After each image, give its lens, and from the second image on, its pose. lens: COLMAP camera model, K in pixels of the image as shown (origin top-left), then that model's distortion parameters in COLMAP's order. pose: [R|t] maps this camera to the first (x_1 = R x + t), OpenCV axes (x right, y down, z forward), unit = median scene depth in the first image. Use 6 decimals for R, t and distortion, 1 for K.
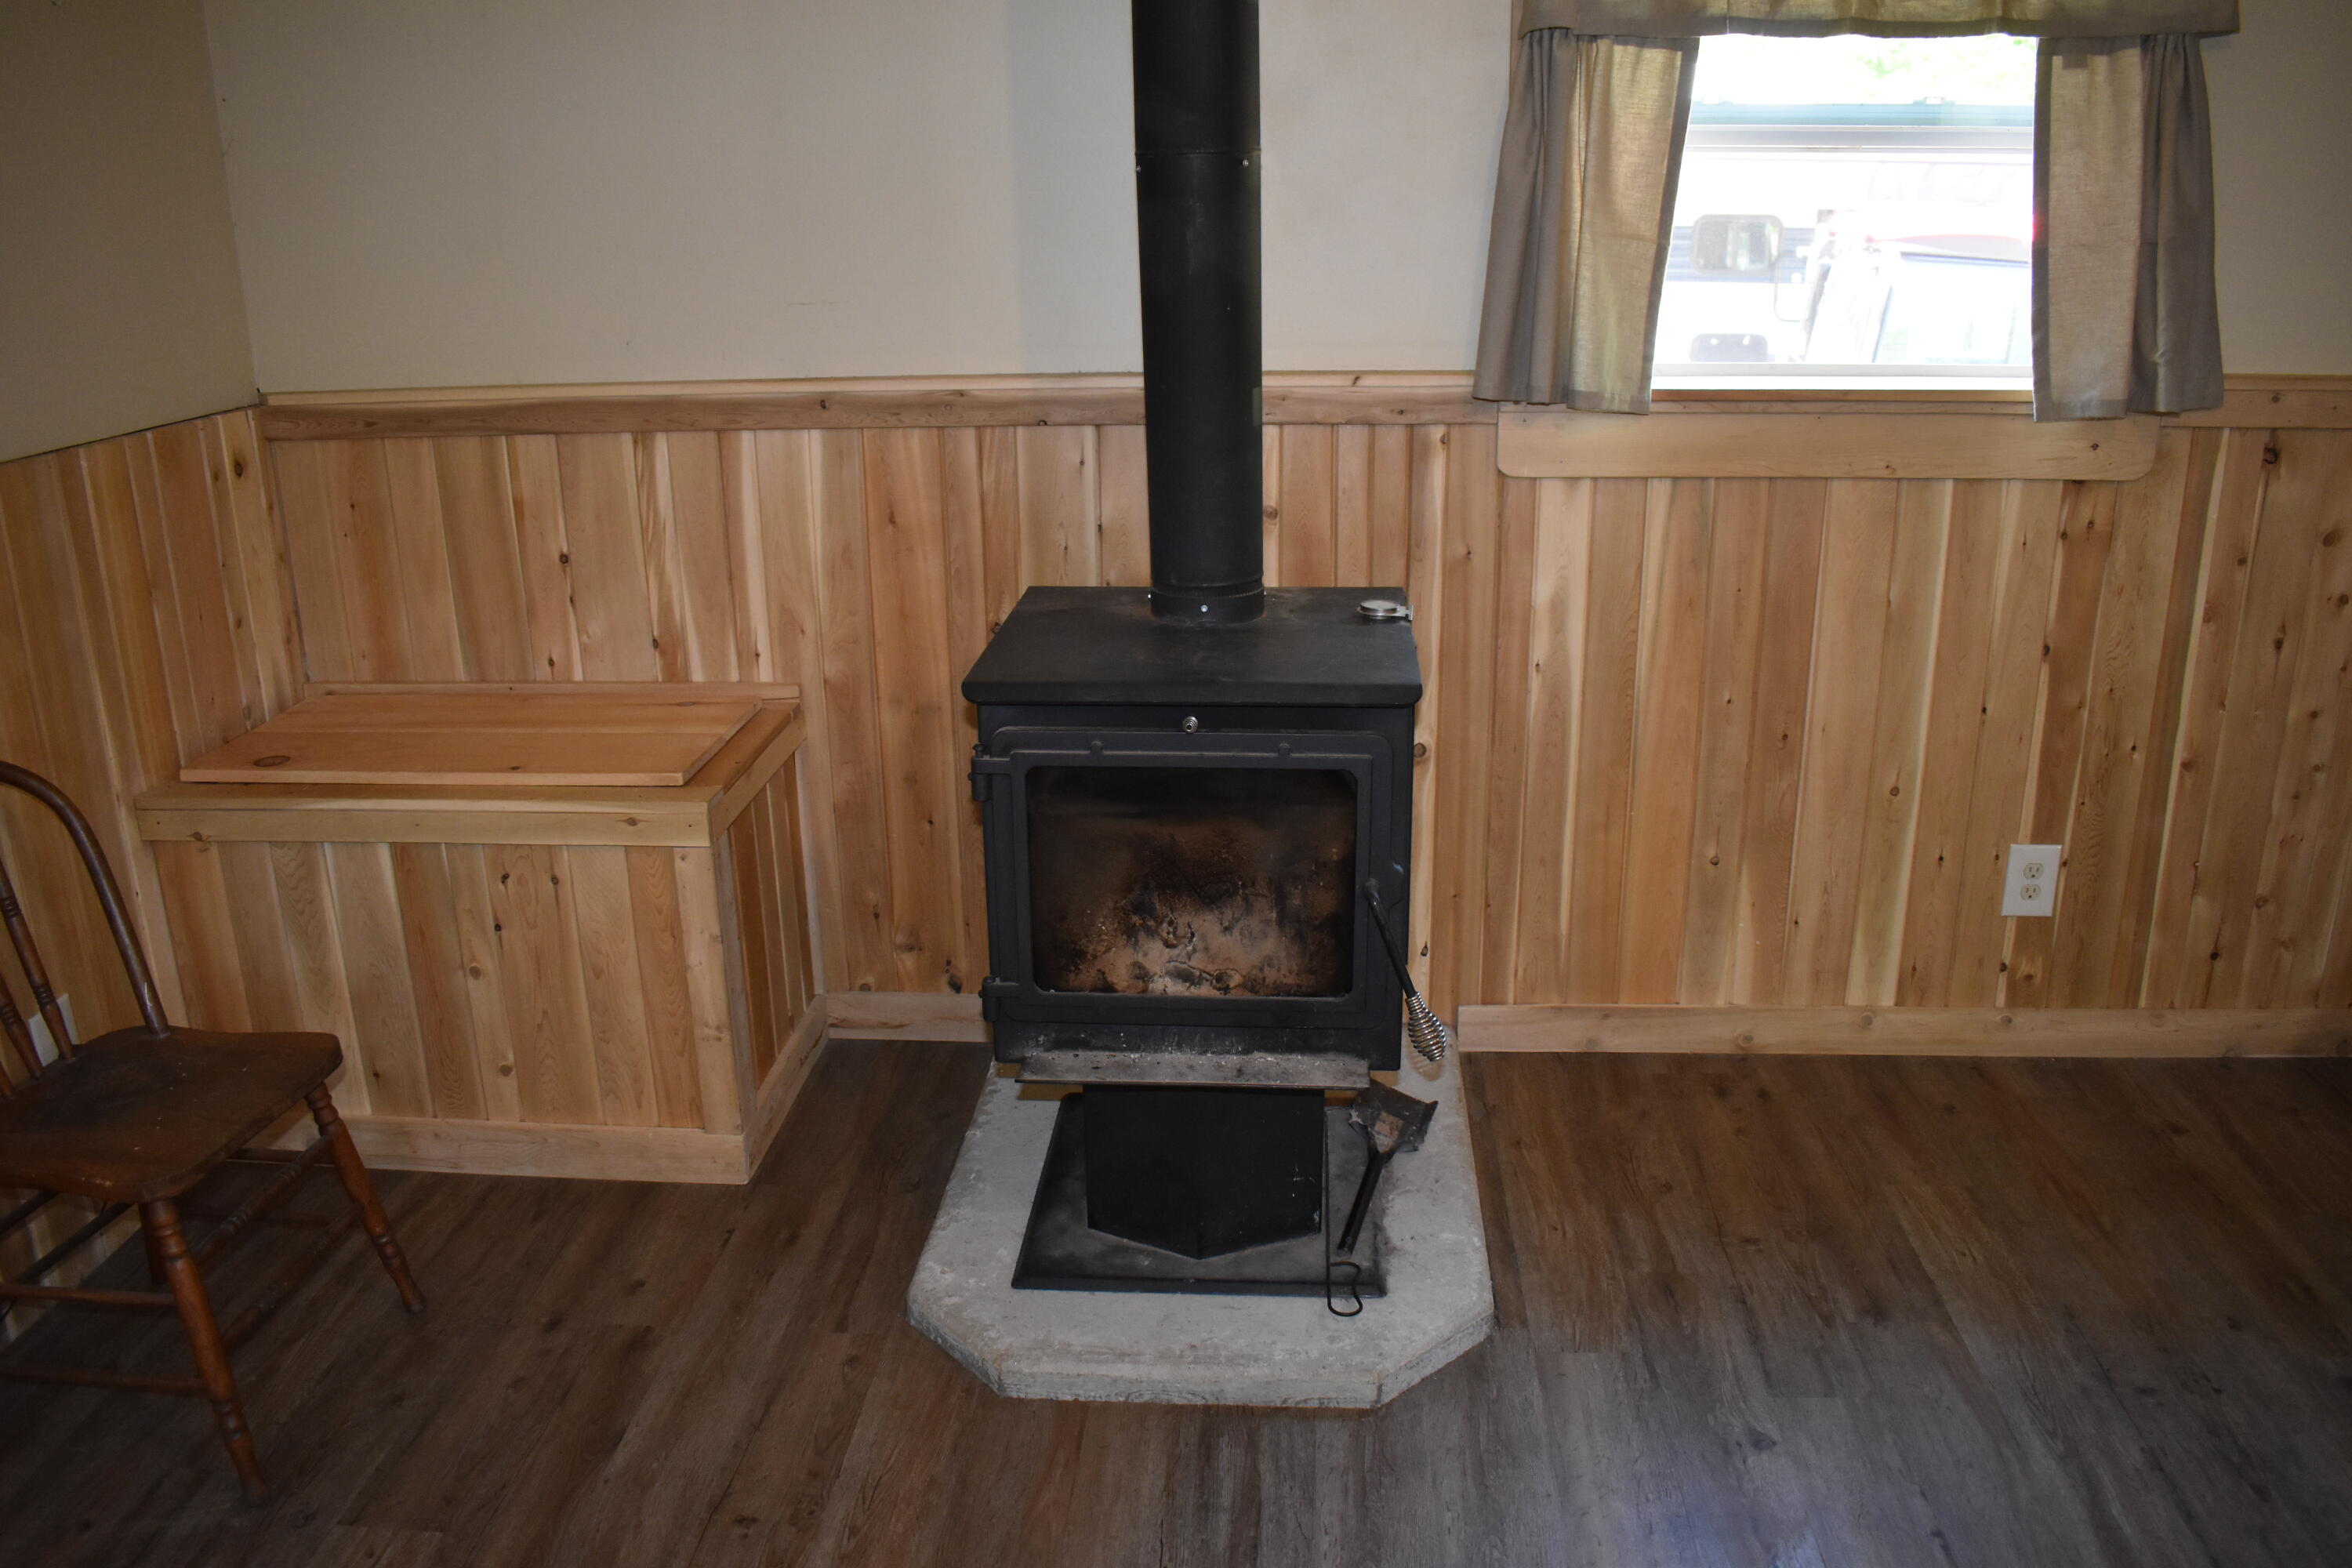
lens RADIAL K [[1840.2, 0, 1176.0], [0, 1840.2, 784.0], [0, 0, 1]] dist [-0.093243, 0.013482]
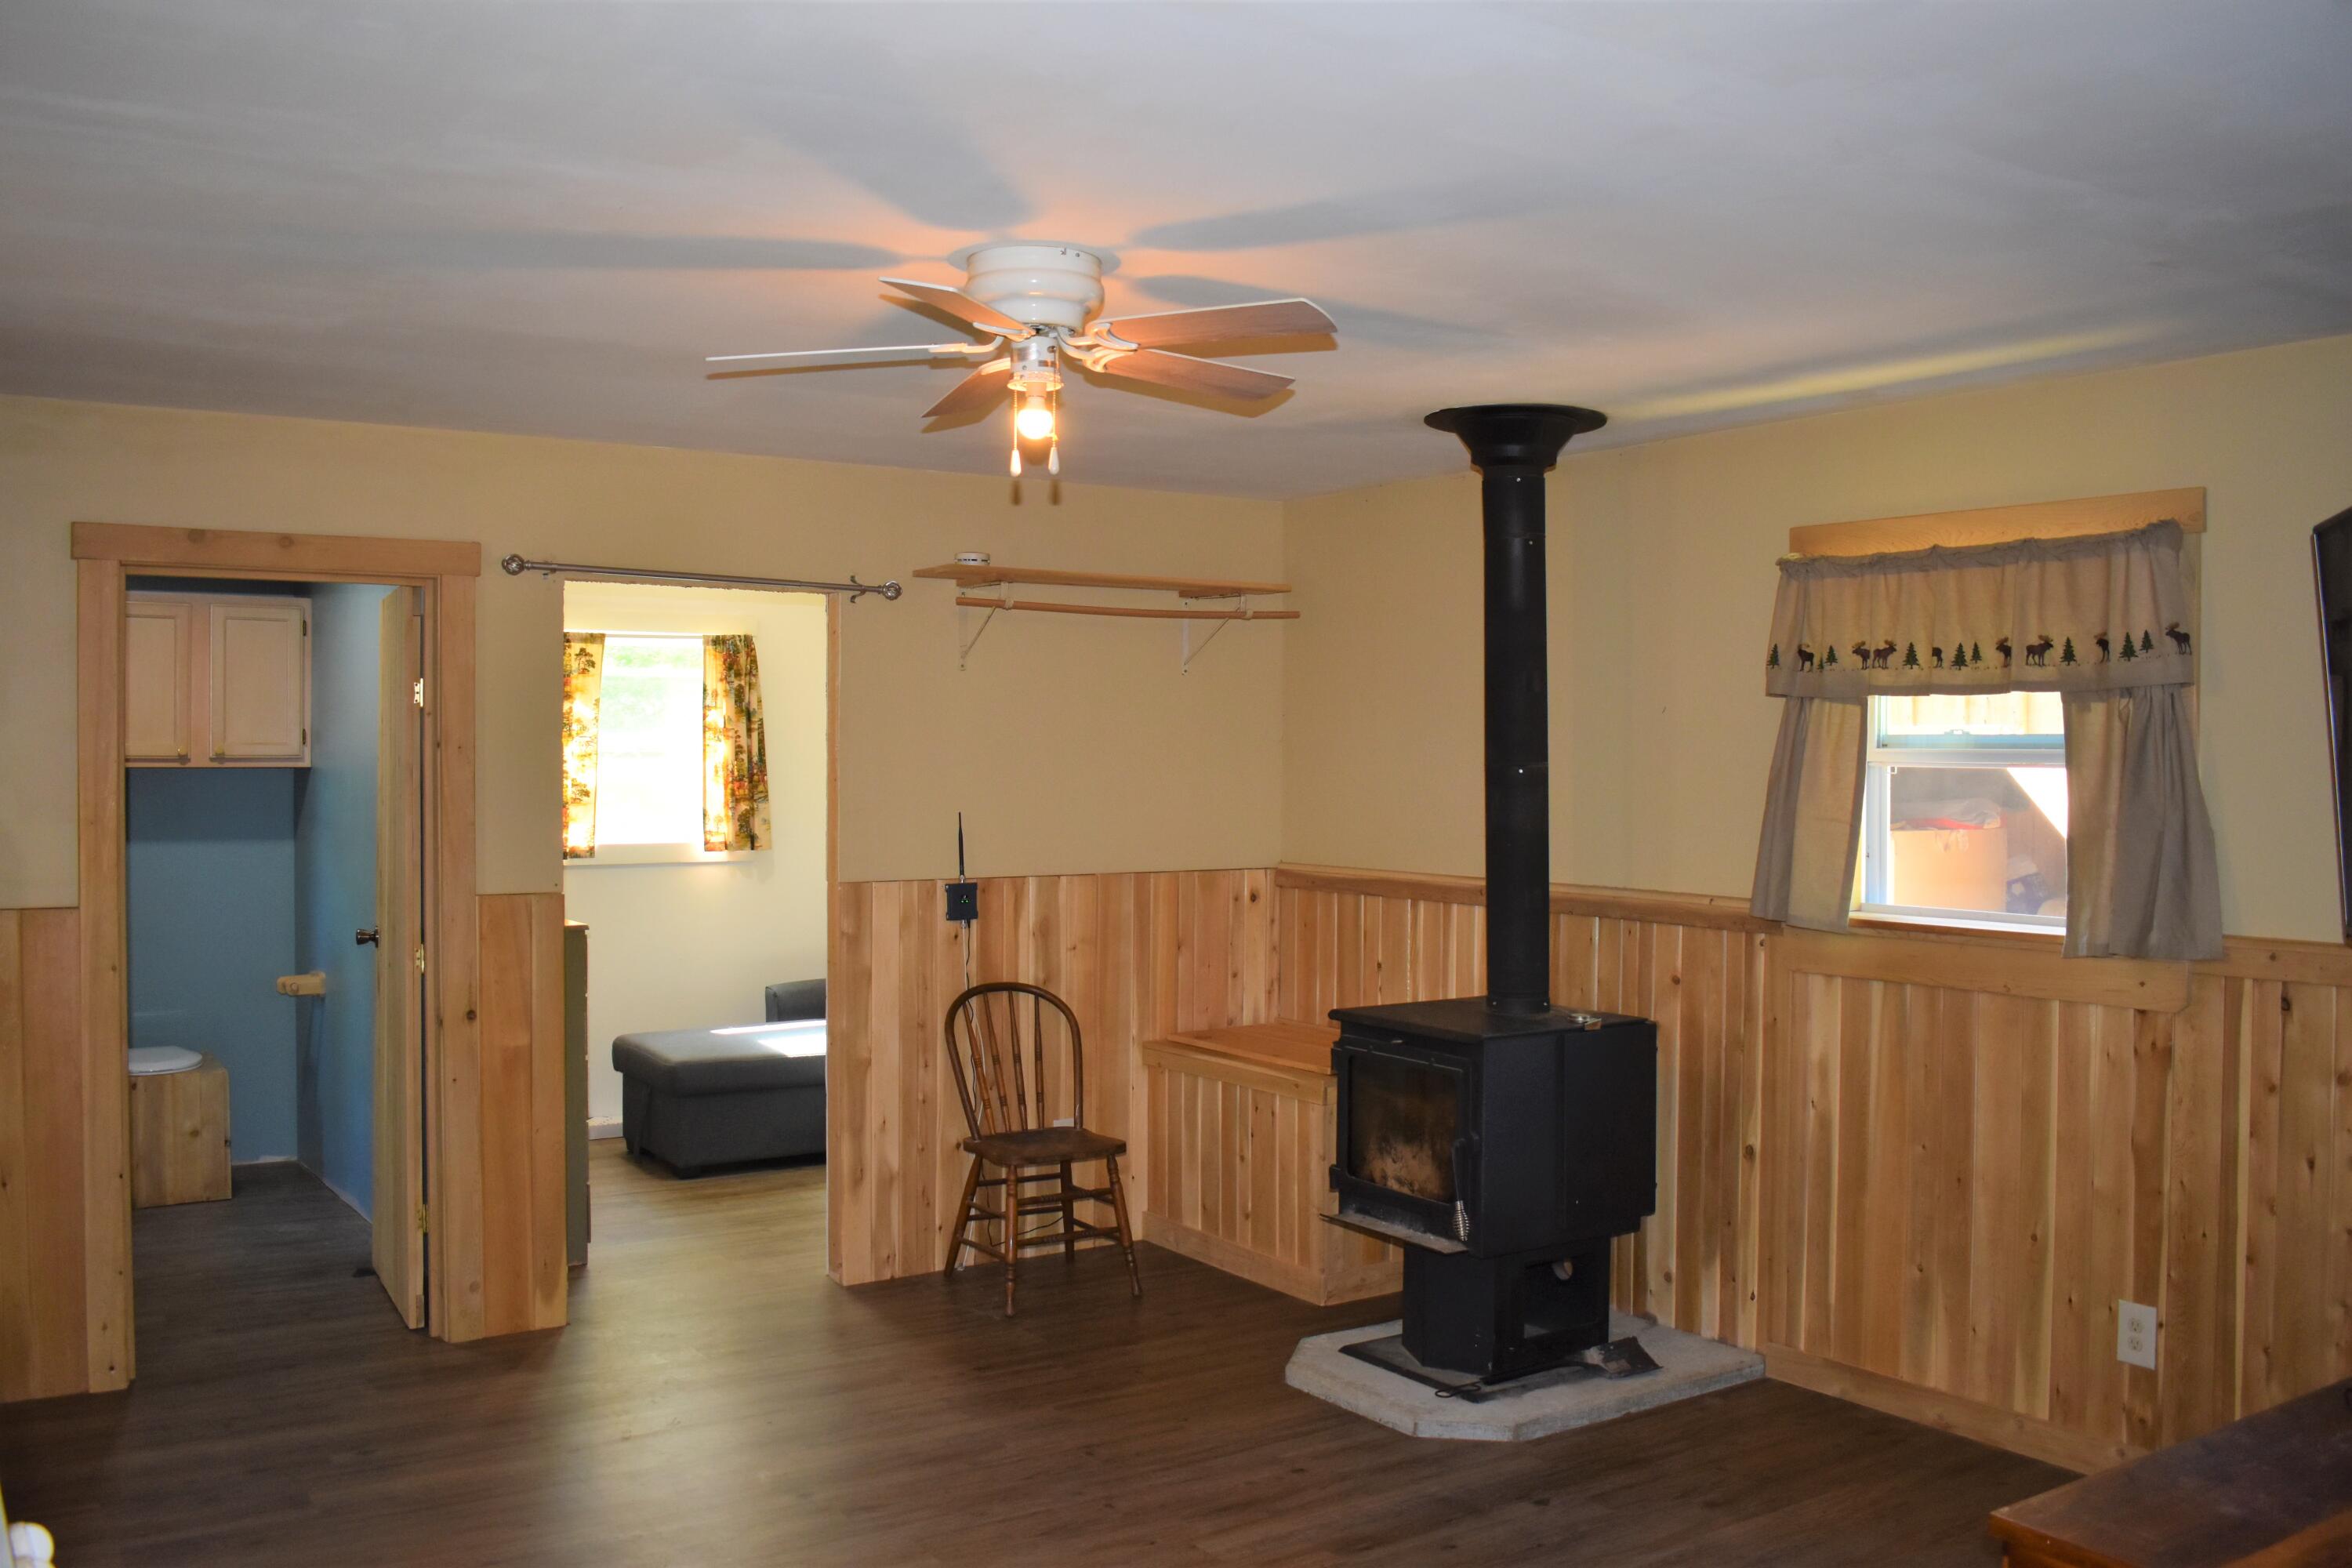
lens RADIAL K [[2063.7, 0, 1176.0], [0, 2063.7, 784.0], [0, 0, 1]] dist [-0.080255, 0.002200]
pose [[0.617976, 0.033504, -0.785483, 1.241429], [-0.261109, 0.951128, -0.164858, 0.102692], [0.741571, 0.306974, 0.596522, -0.460428]]
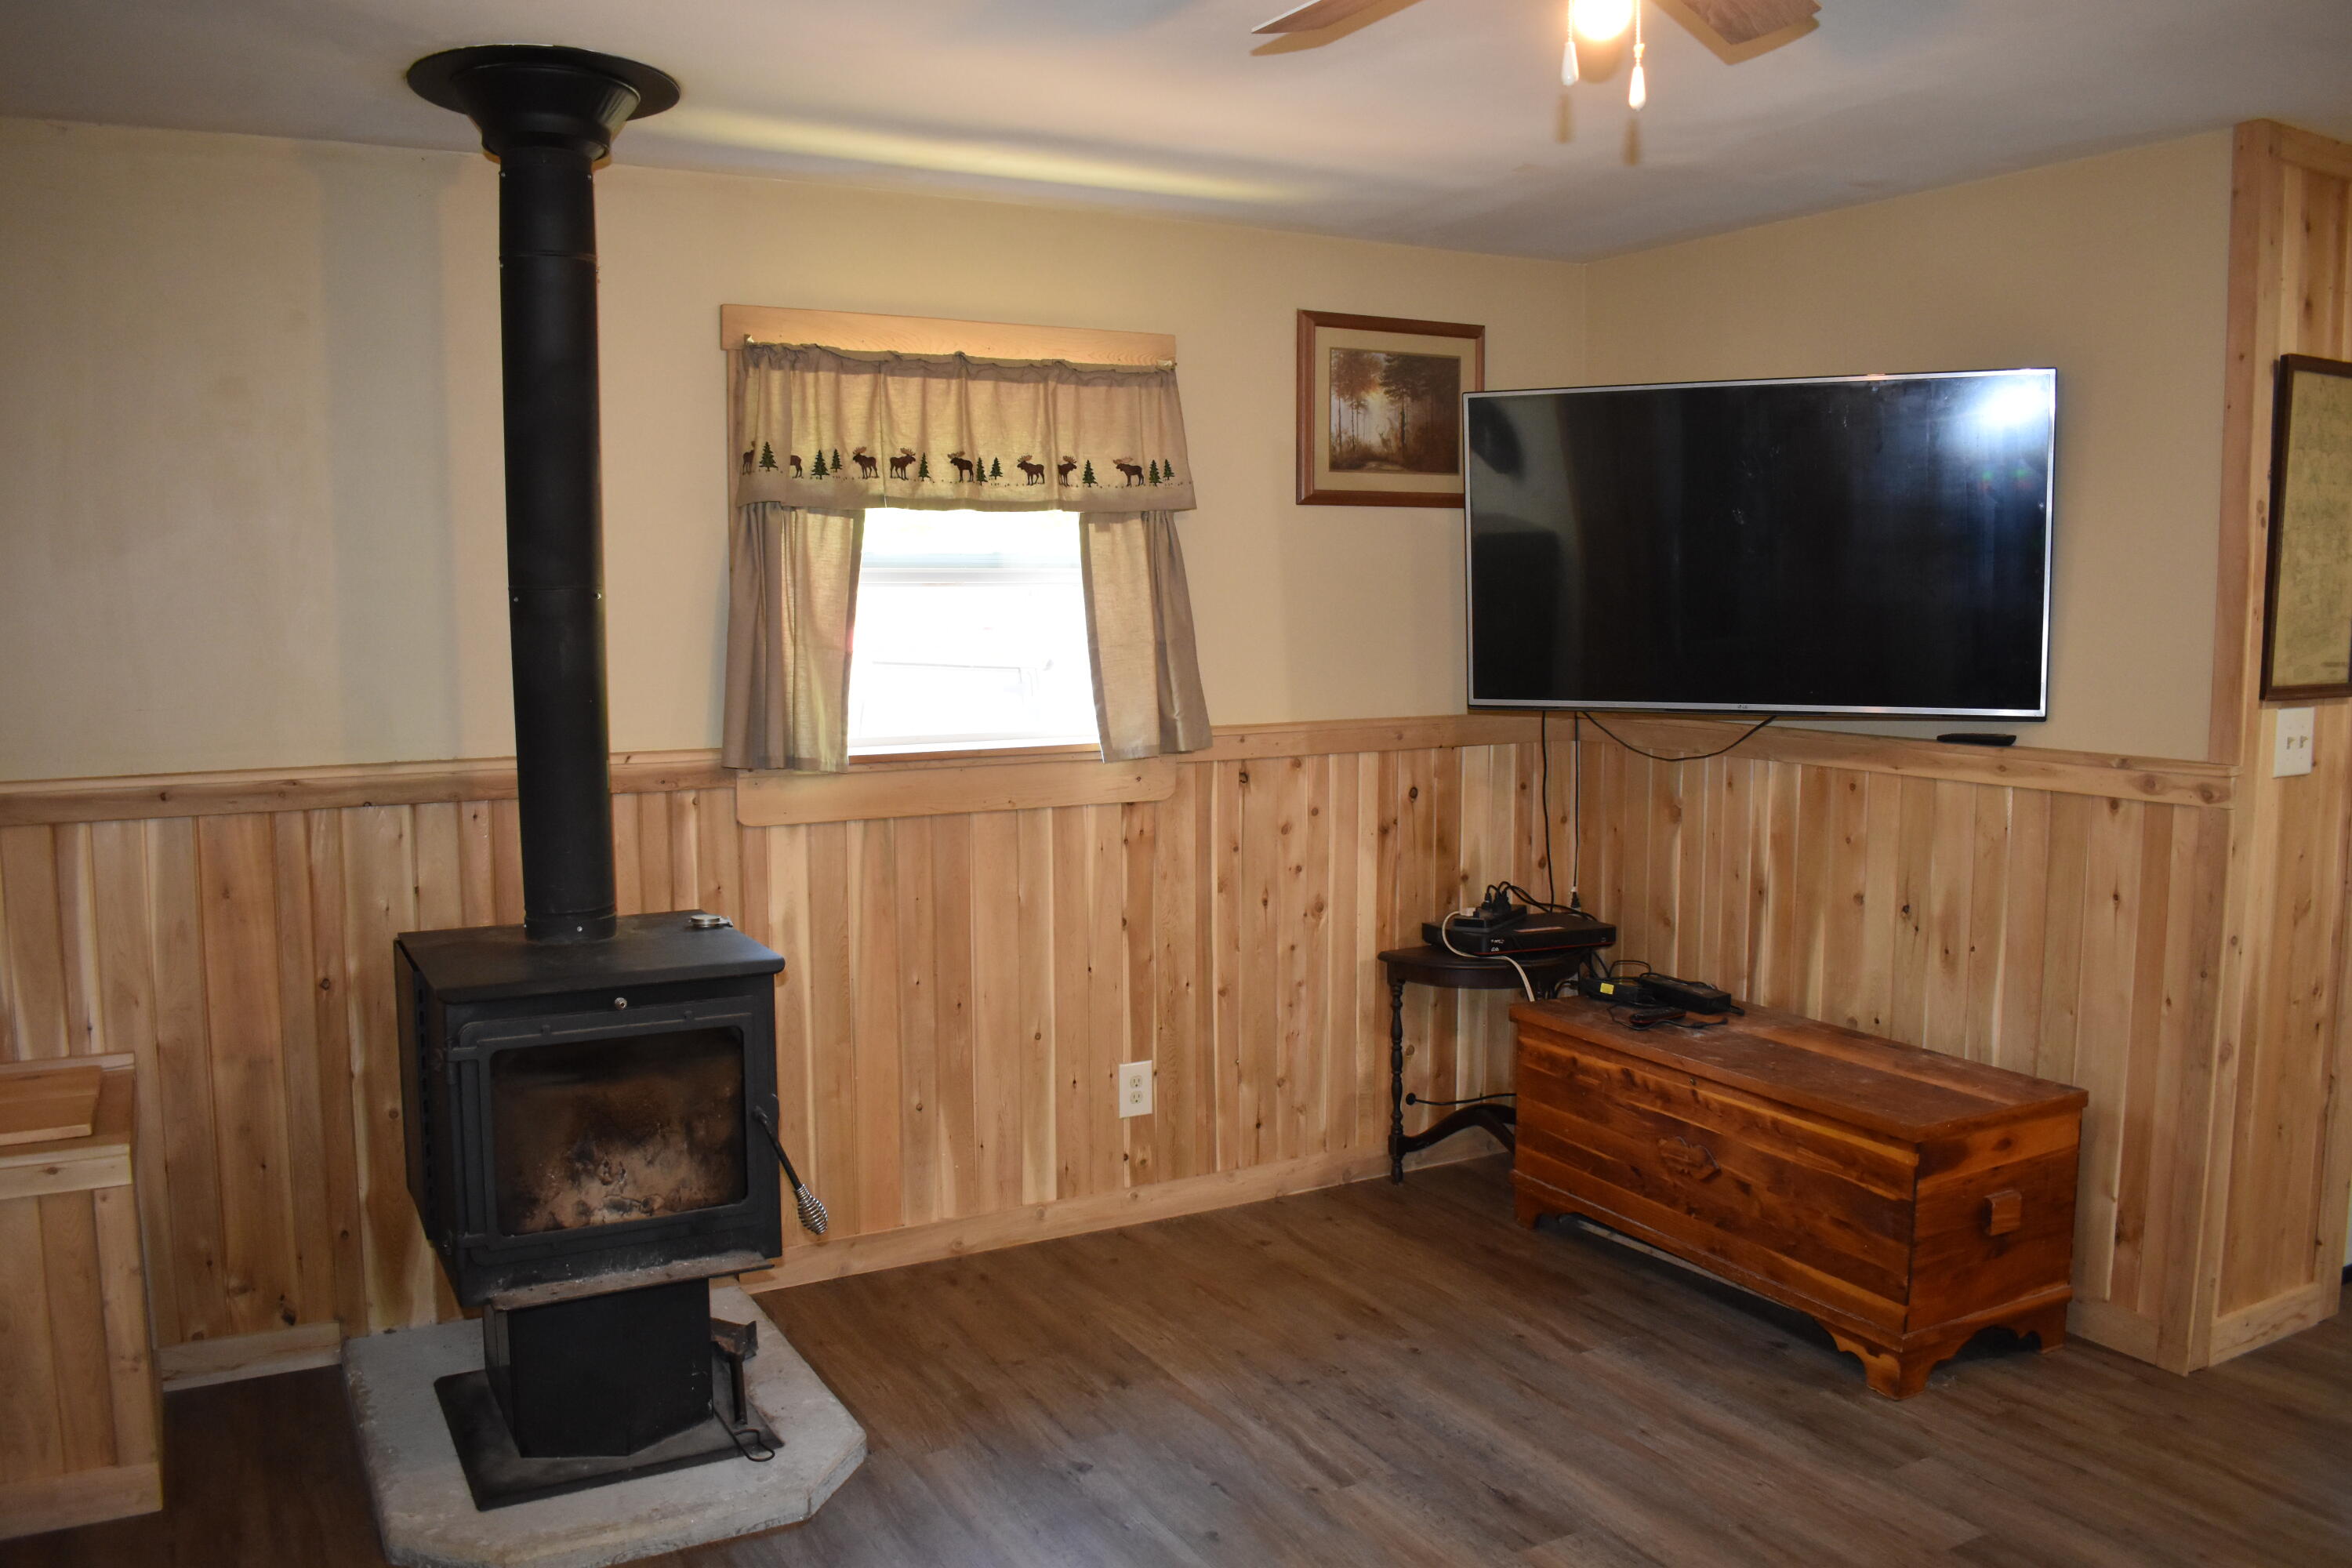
lens RADIAL K [[1840.2, 0, 1176.0], [0, 1840.2, 784.0], [0, 0, 1]] dist [-0.093243, 0.013482]
pose [[0.837313, -0.042045, 0.545105, -0.284138], [0.162310, 0.971204, -0.174406, 0.083940], [-0.522075, 0.234508, 0.820027, -0.252002]]
